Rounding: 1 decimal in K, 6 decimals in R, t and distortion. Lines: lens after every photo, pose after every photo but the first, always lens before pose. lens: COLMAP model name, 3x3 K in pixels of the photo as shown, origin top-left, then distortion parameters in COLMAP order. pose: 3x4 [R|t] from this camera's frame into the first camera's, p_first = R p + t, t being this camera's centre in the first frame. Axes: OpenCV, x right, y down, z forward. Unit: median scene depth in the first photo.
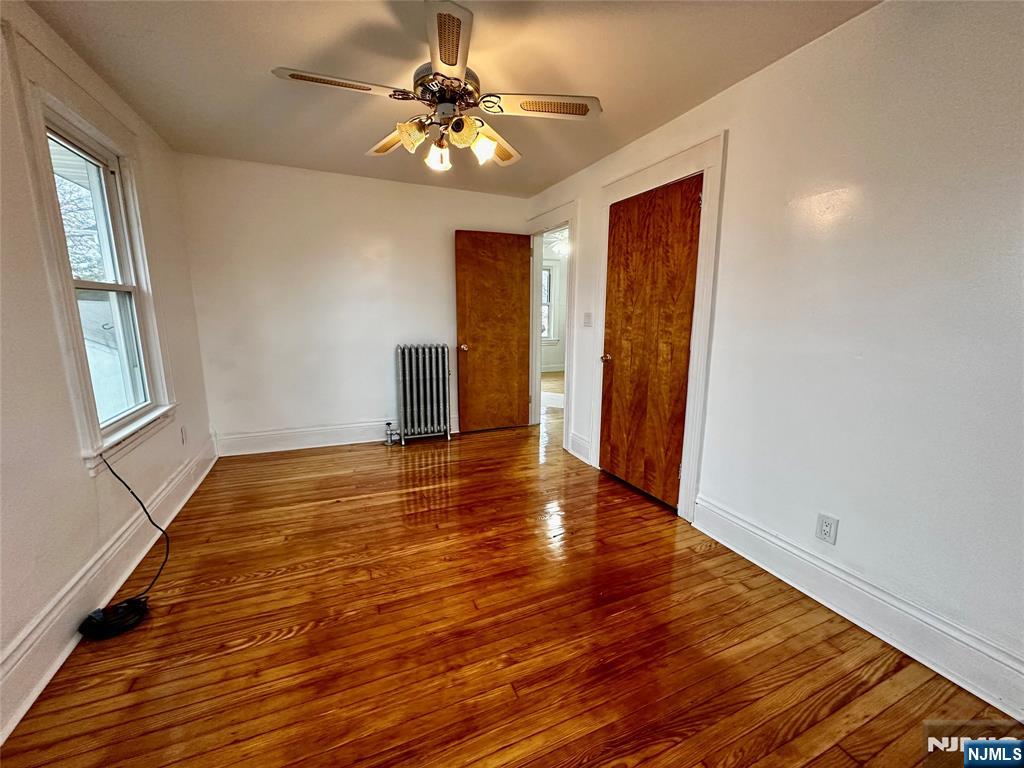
lens RADIAL K [[410.4, 0, 513.8], [0, 410.4, 382.7], [0, 0, 1]] dist [-0.003830, 0.000396]
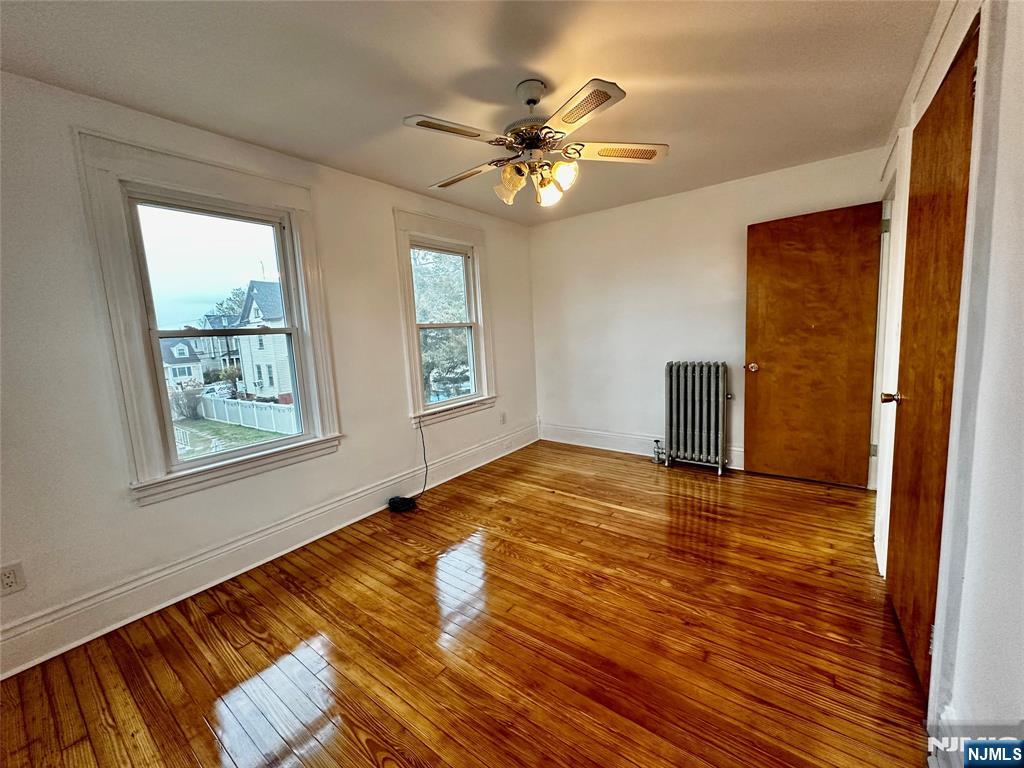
lens RADIAL K [[410.4, 0, 512.4], [0, 410.4, 382.3], [0, 0, 1]] dist [-0.003830, 0.000396]
pose [[0.488074, 0.074440, -0.869622, 0.447136], [-0.096979, 0.994812, 0.030727, -0.045052], [0.867398, 0.069339, 0.492761, 0.243048]]
